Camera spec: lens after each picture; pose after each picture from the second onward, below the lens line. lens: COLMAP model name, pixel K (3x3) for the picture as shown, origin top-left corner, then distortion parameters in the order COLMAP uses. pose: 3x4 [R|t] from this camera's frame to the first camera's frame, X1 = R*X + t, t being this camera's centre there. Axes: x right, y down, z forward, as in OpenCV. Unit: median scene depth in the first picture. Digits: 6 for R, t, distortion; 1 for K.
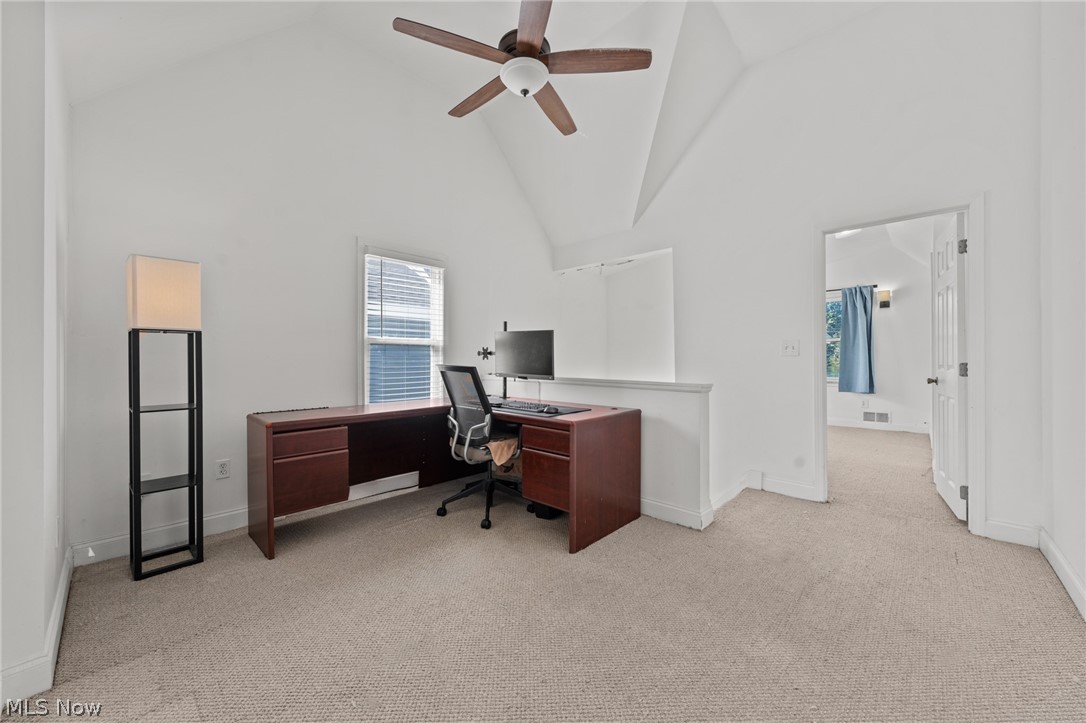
lens RADIAL K [[417.5, 0, 529.3], [0, 417.5, 360.7], [0, 0, 1]] dist [-0.000630, -0.000055]
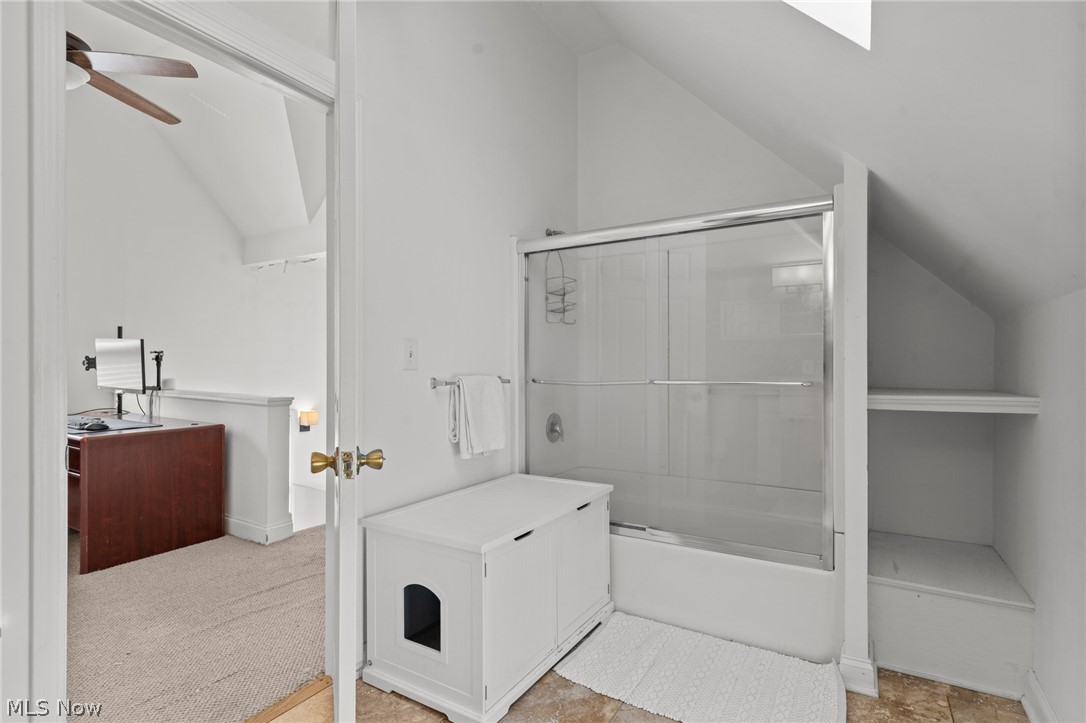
lens RADIAL K [[550.2, 0, 544.3], [0, 550.2, 360.6], [0, 0, 1]] dist [0.002426, 0.000052]
pose [[0.976752, 0.002928, 0.214352, 0.781094], [-0.001731, 0.999982, -0.005772, -0.024809], [-0.214365, 0.005267, 0.976739, -0.428112]]
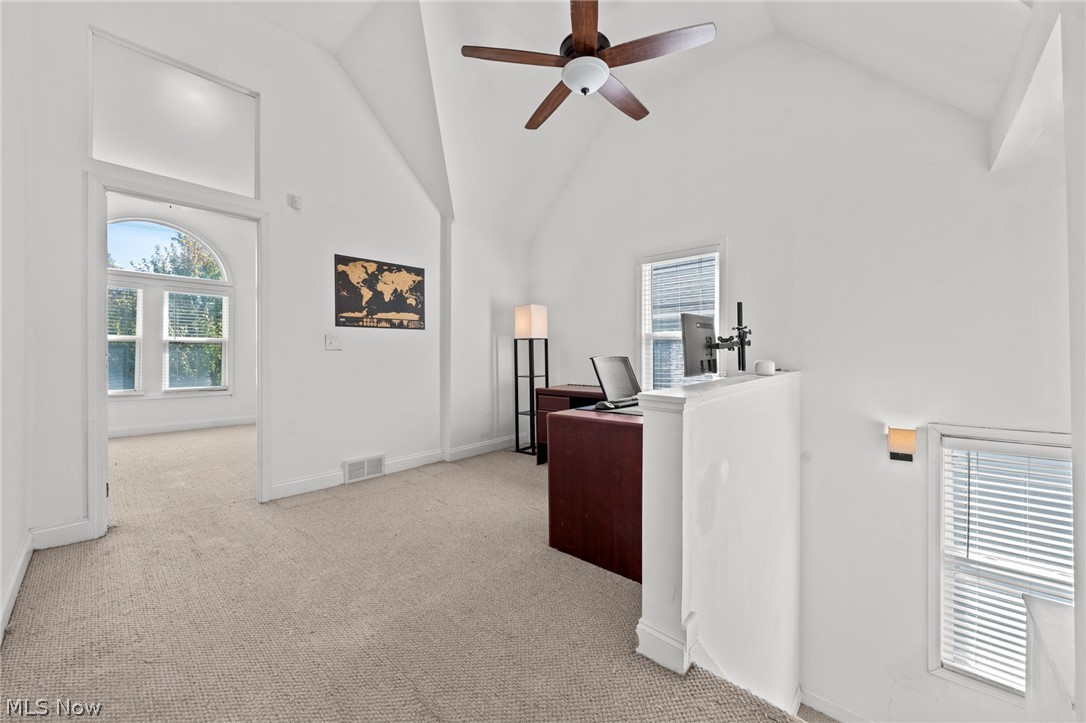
lens RADIAL K [[408.5, 0, 547.6], [0, 408.5, 353.8], [0, 0, 1]] dist [0.001627, 0.000118]
pose [[0.020797, -0.002761, -0.999780, 0.972780], [0.000743, 0.999996, -0.002747, 0.005564], [0.999783, -0.000686, 0.020798, 0.877267]]
